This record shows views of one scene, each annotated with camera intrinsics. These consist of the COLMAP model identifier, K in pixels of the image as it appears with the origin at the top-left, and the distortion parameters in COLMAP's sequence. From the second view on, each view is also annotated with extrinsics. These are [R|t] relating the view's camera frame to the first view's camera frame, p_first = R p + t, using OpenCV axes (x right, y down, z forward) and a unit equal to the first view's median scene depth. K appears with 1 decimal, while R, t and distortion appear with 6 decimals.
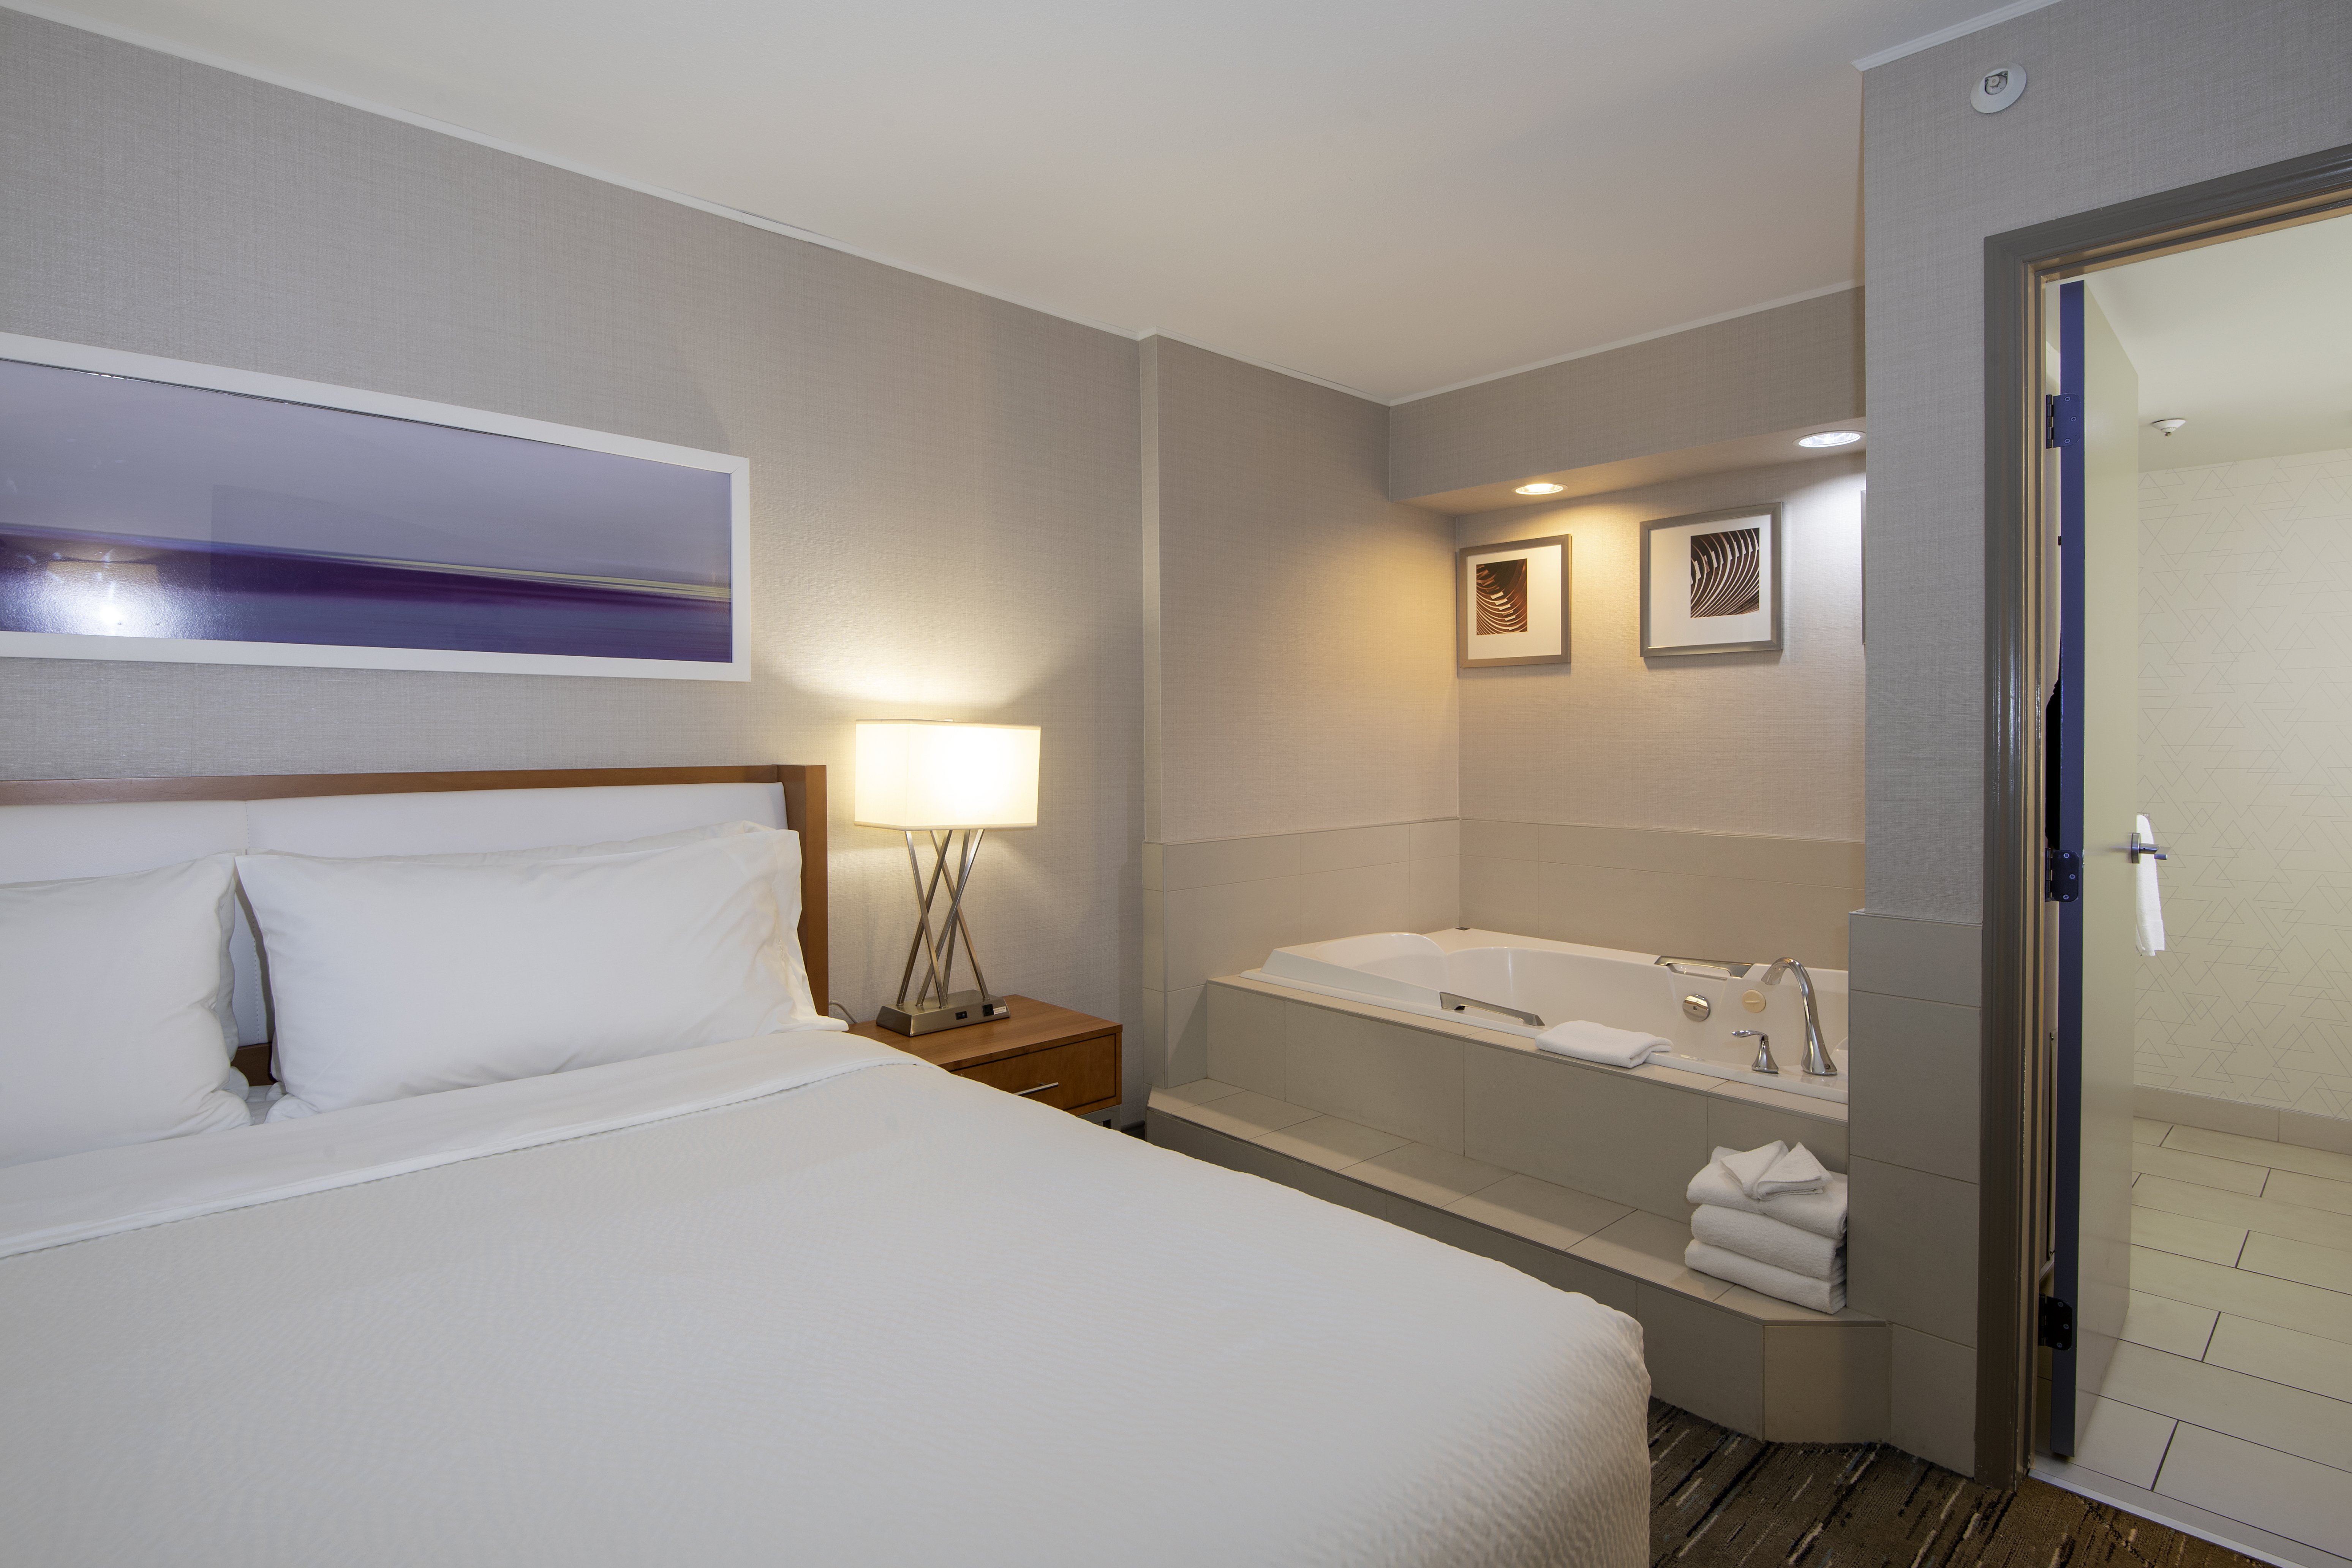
lens RADIAL K [[1206.2, 0, 1176.0], [0, 1206.2, 784.0], [0, 0, 1]] dist [0.014967, -0.018723]
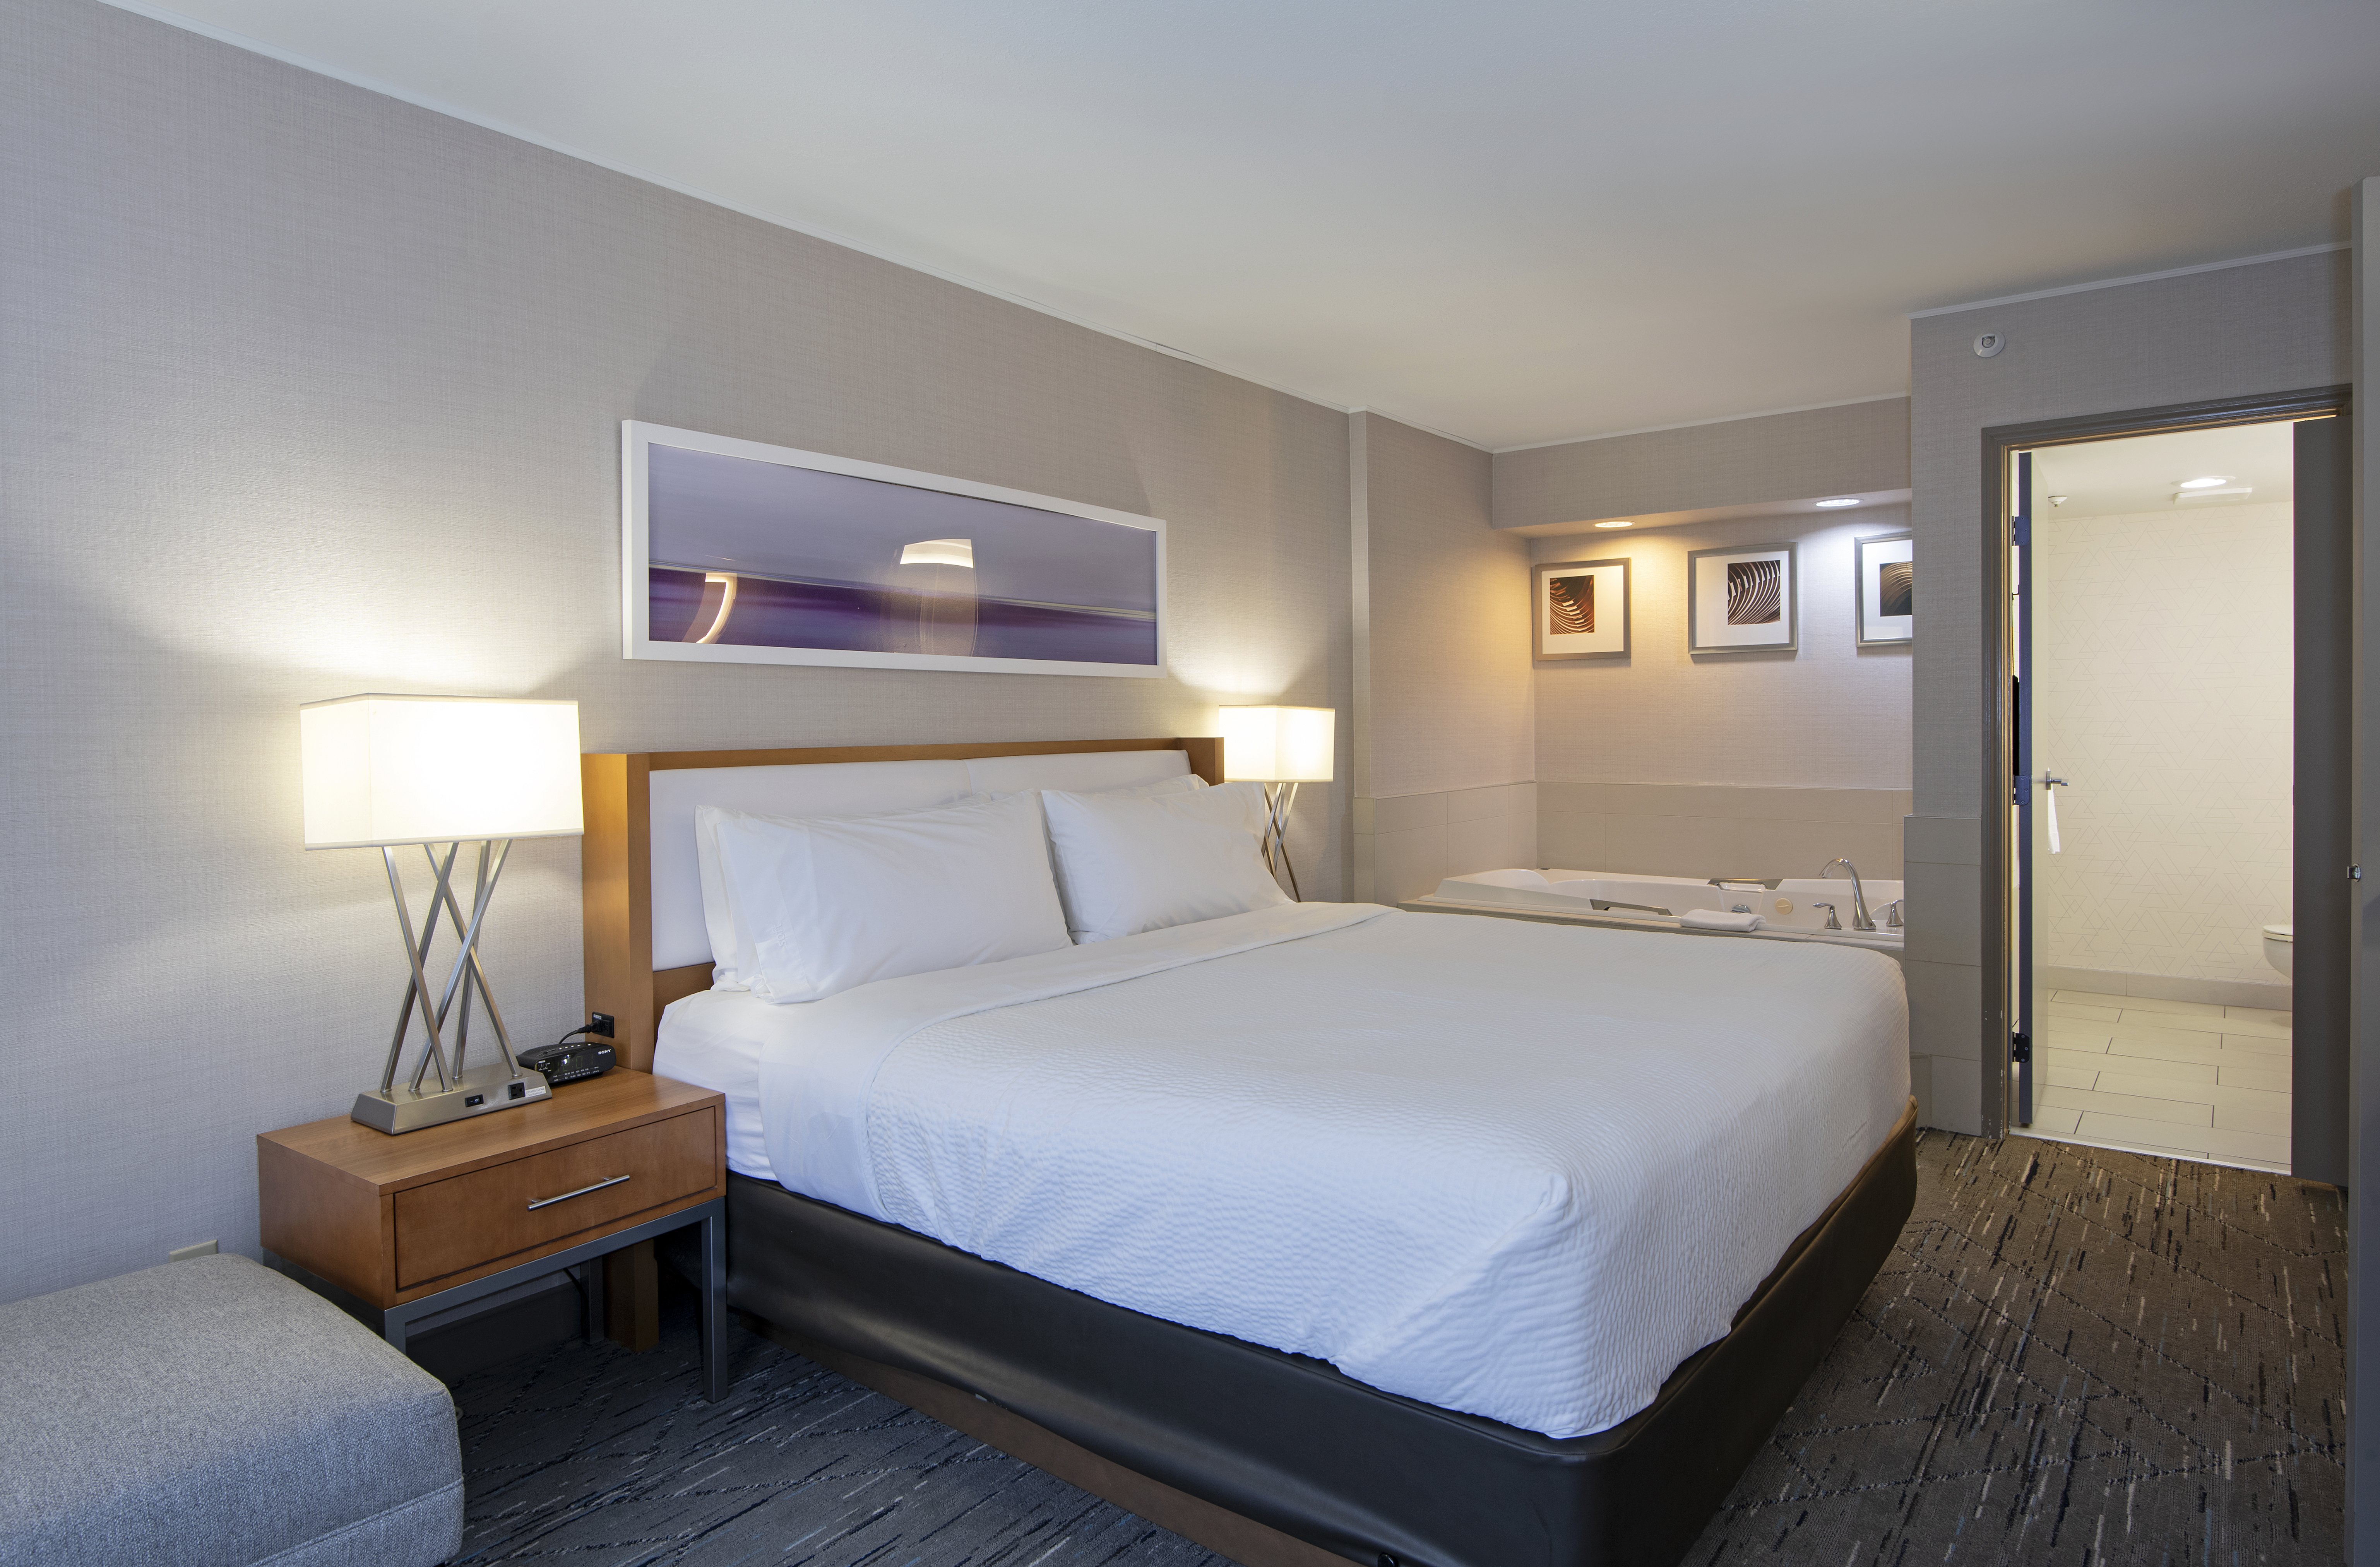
lens RADIAL K [[1379.8, 0, 1190.0], [0, 1379.8, 783.5], [0, 0, 1]] dist [0.003113, 0.001075]
pose [[0.987681, -0.013265, 0.155915, -0.407164], [0.012319, 0.999899, 0.007028, 0.019092], [-0.155993, -0.005021, 0.987745, -0.417735]]
